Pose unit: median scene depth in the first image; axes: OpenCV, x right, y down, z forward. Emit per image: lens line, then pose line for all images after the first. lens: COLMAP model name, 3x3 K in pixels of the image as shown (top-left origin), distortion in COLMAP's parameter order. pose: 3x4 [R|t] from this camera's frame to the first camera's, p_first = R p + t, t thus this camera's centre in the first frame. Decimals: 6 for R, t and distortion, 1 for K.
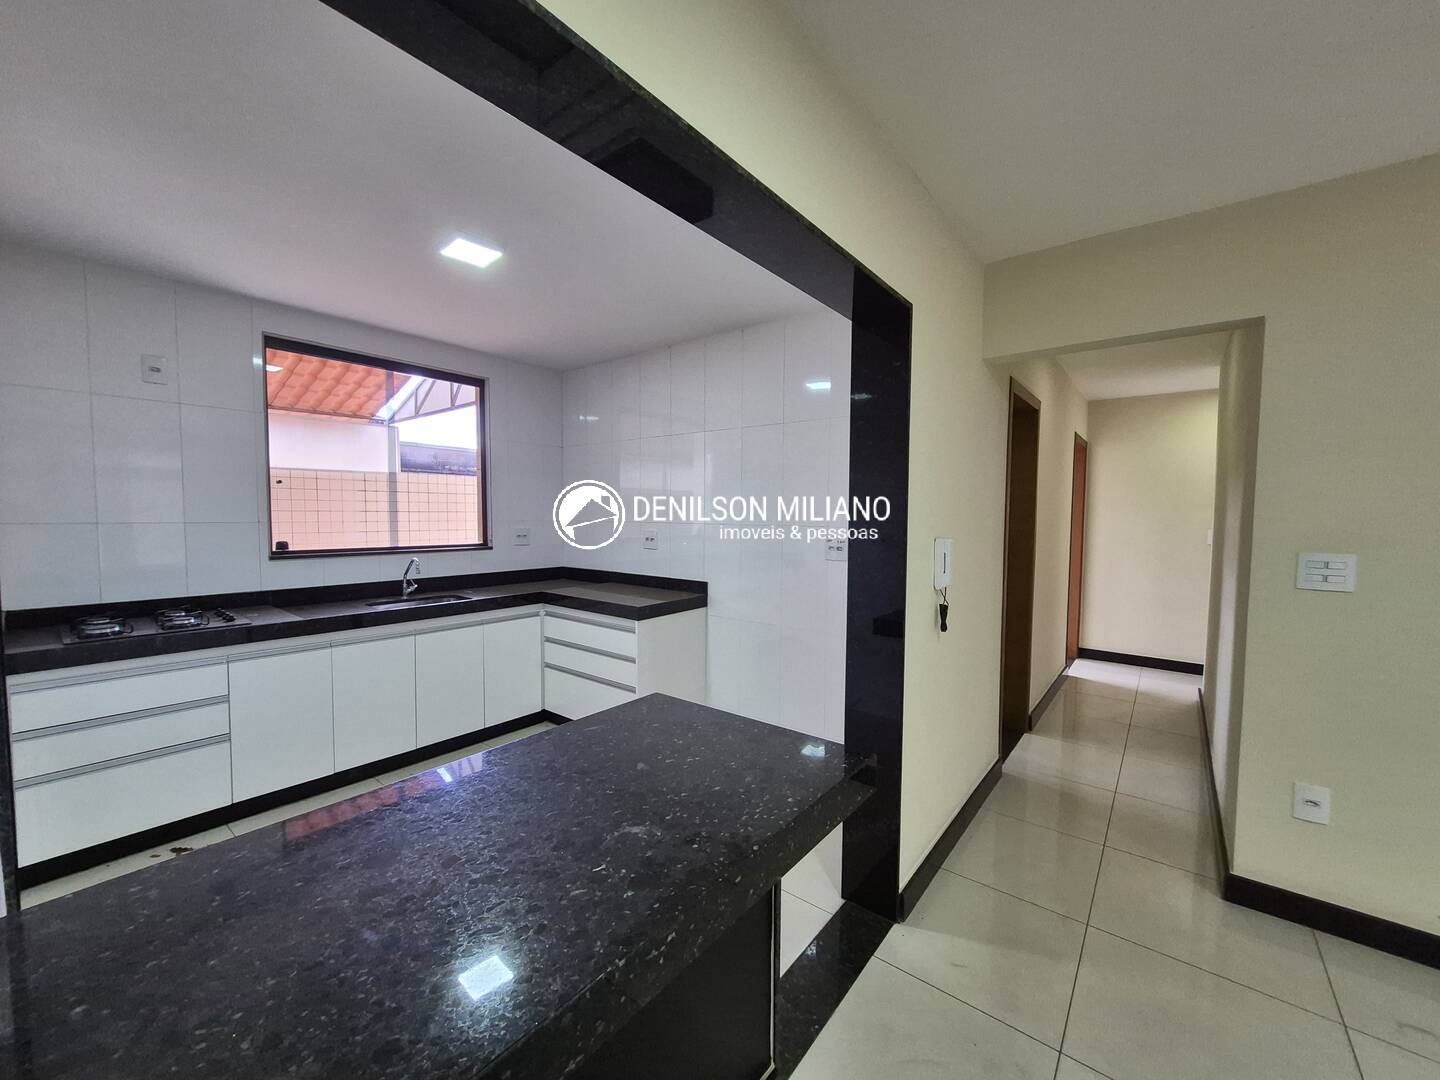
lens RADIAL K [[561.9, 0, 719.6], [0, 561.9, 545.9], [0, 0, 1]] dist [-0.001318, -0.000414]
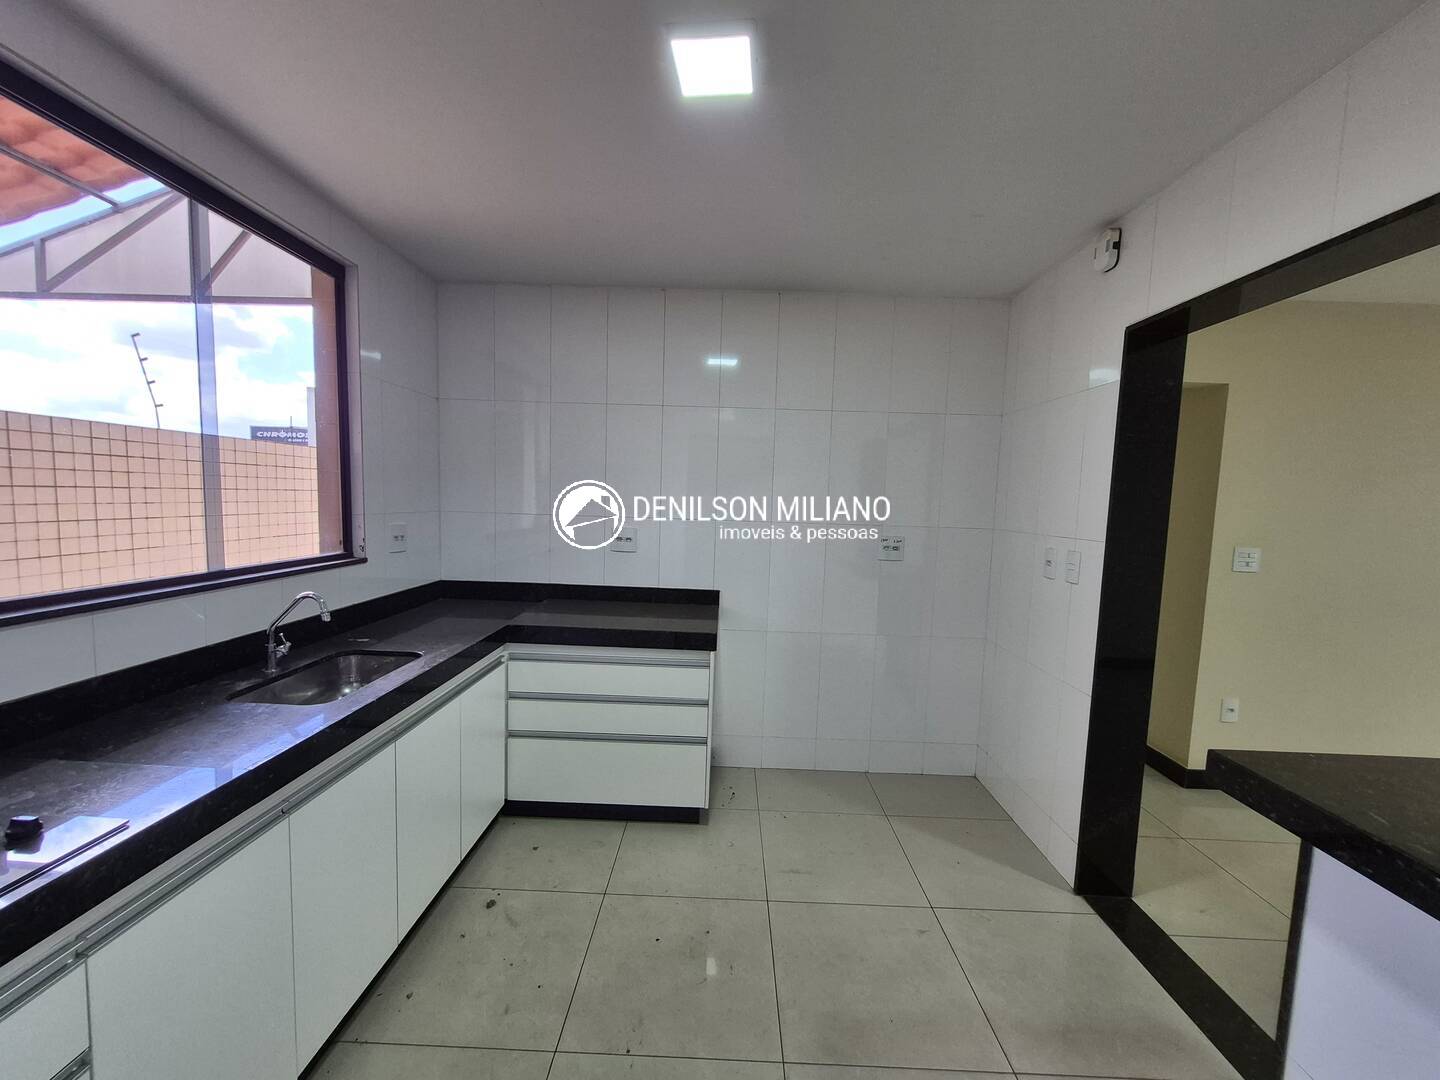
lens RADIAL K [[561.9, 0, 719.6], [0, 561.9, 545.9], [0, 0, 1]] dist [-0.001318, -0.000414]
pose [[0.797998, -0.033652, 0.601720, -0.534338], [0.009152, 0.999001, 0.043733, -0.038760], [-0.602590, -0.029392, 0.797509, 0.350346]]
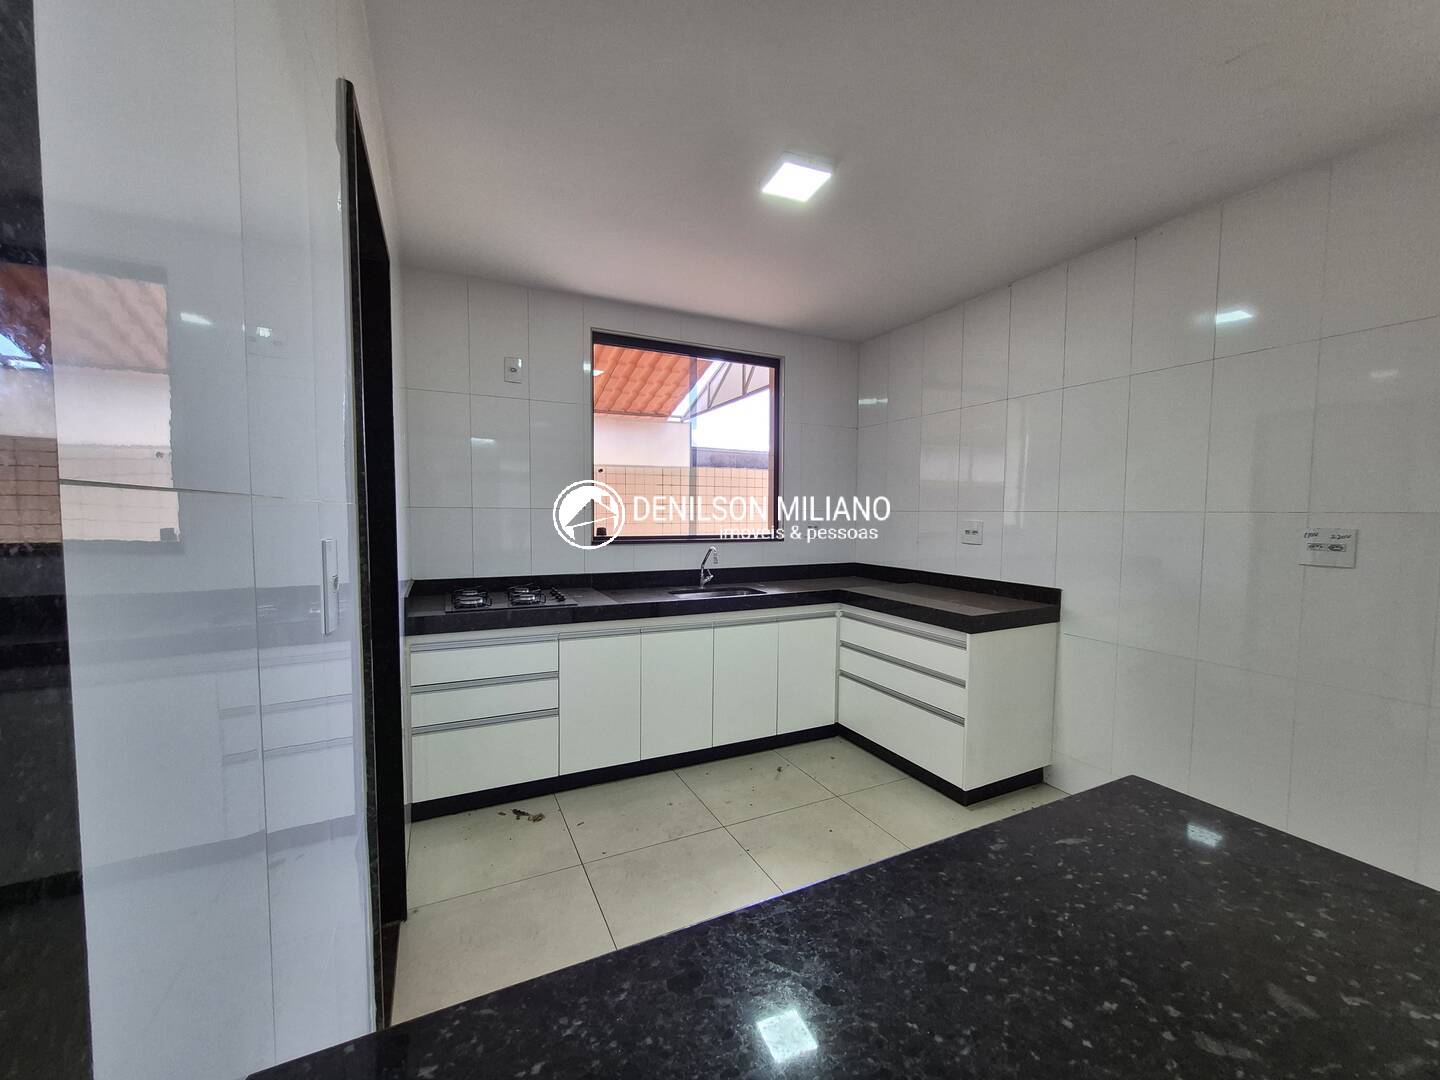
lens RADIAL K [[561.9, 0, 719.6], [0, 561.9, 545.9], [0, 0, 1]] dist [-0.001318, -0.000414]
pose [[0.903458, 0.024117, -0.427998, -0.116345], [-0.024331, 0.999692, 0.004970, 0.014087], [0.427986, 0.005924, 0.903766, 0.130557]]
